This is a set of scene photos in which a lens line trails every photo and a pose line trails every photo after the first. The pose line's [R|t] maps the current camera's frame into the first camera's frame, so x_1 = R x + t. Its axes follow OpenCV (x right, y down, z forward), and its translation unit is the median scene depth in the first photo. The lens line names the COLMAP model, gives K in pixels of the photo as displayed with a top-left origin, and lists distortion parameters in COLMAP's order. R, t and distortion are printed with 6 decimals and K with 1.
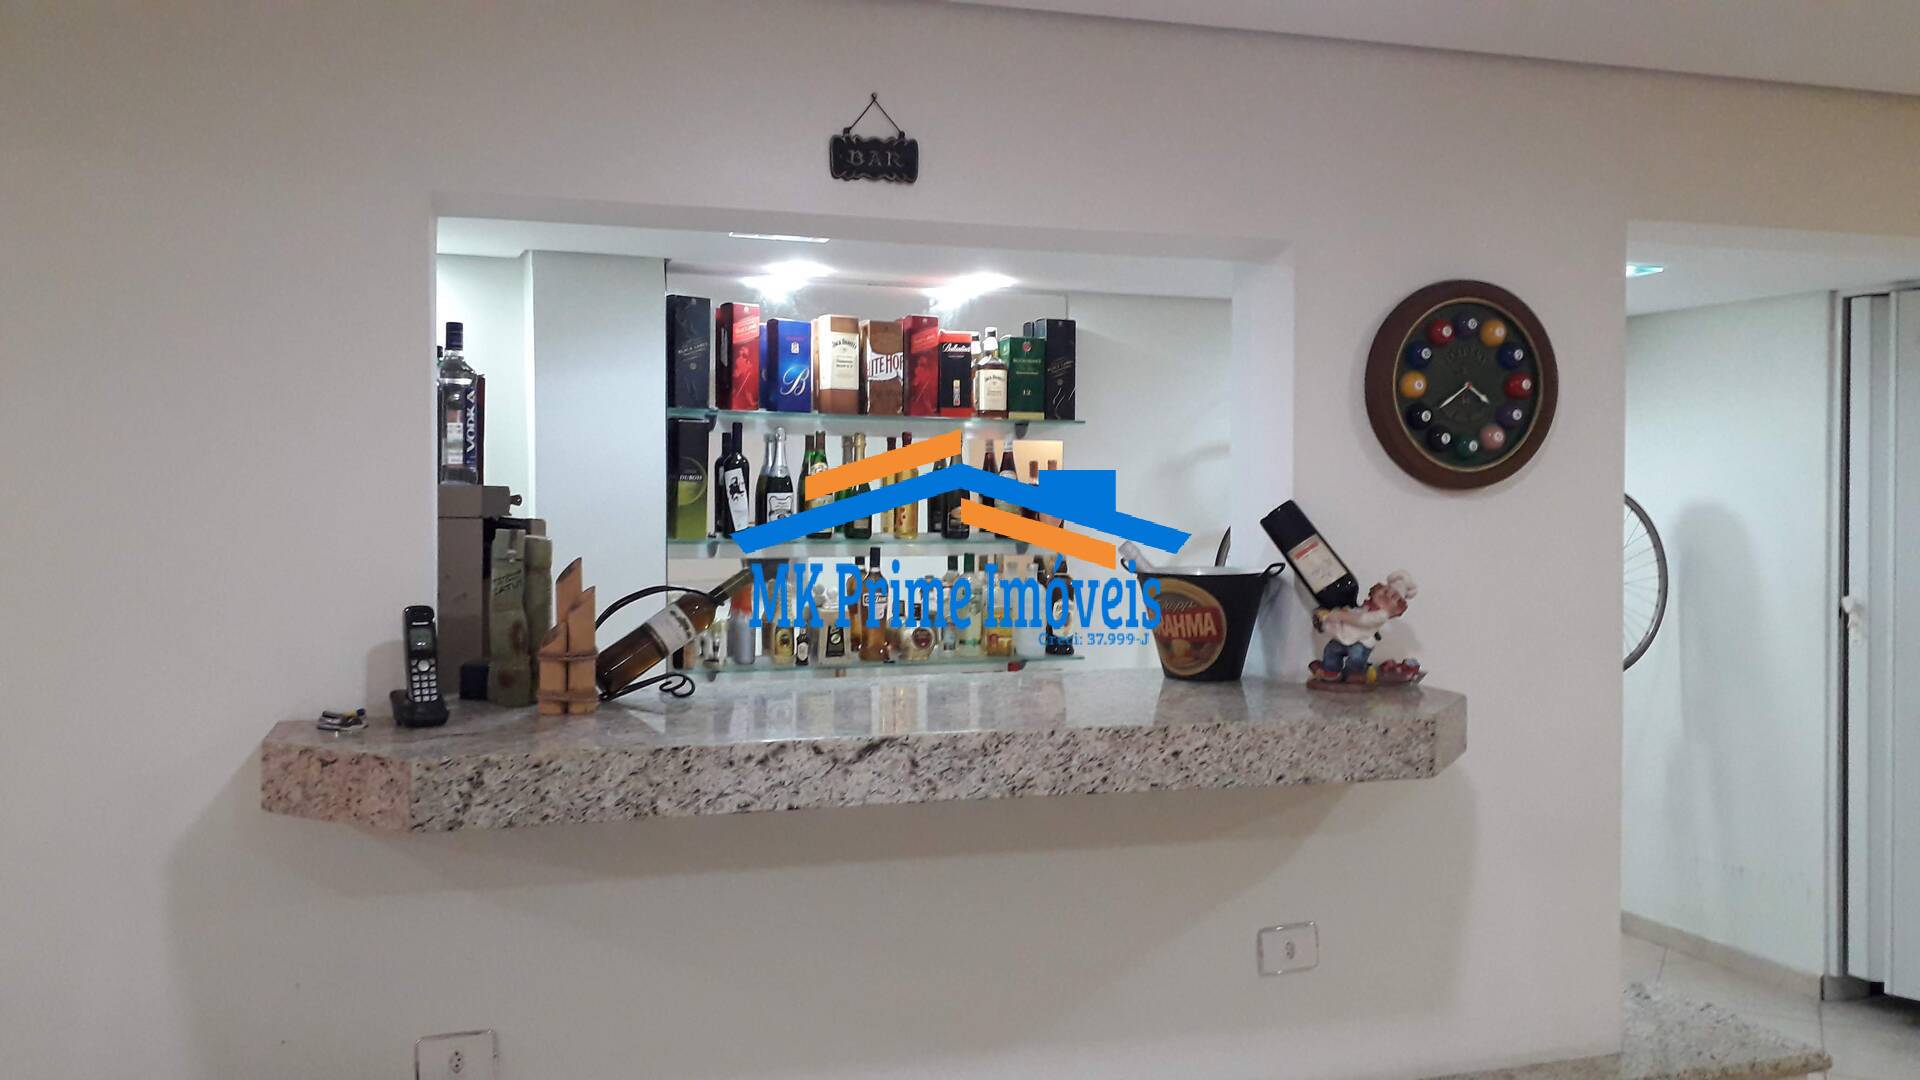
lens RADIAL K [[1458.4, 0, 957.7], [0, 1458.4, 547.4], [0, 0, 1]] dist [0.001902, -0.000426]
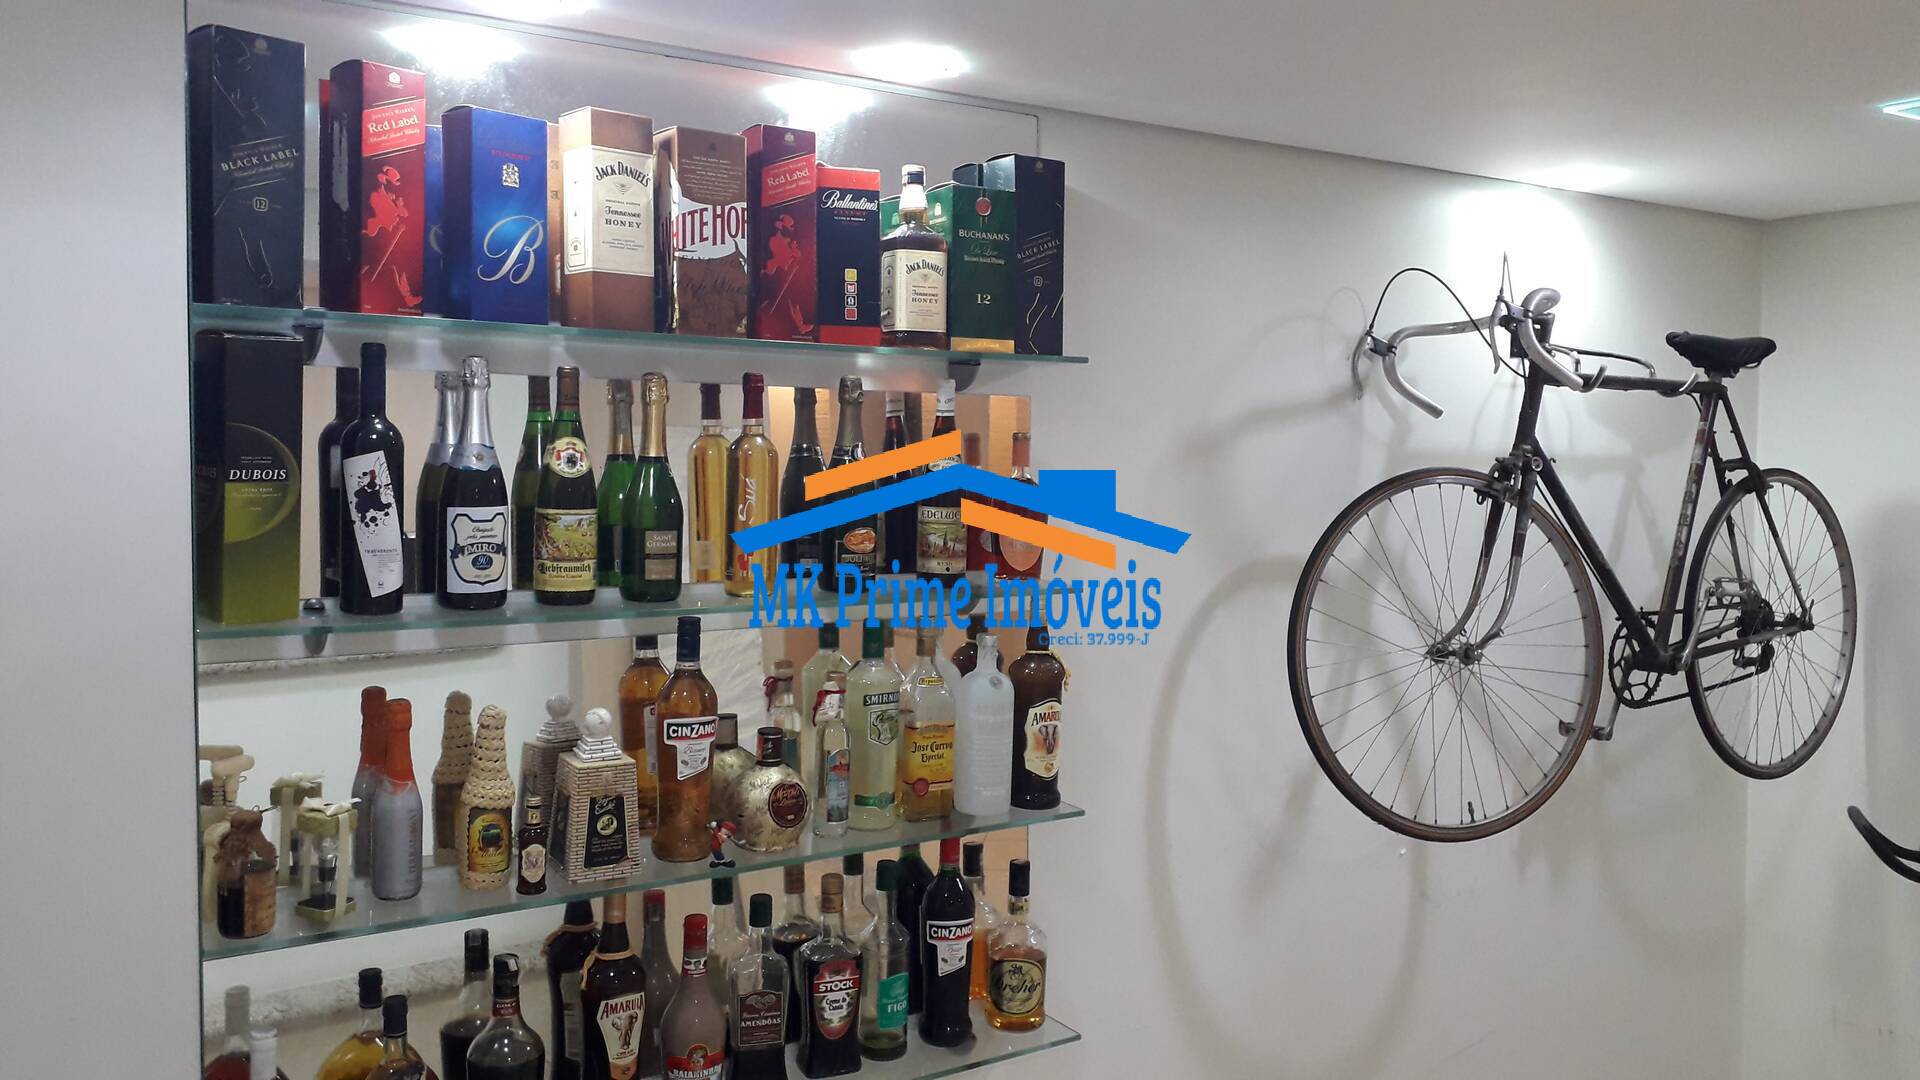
lens RADIAL K [[1530.7, 0, 960.0], [0, 1530.7, 540.0], [0, 0, 1]] dist [0.068800, -0.283128]
pose [[0.977609, -0.006364, 0.210334, -0.075797], [0.001019, 0.999674, 0.025511, -0.038313], [-0.210428, -0.024726, 0.977297, 0.507267]]
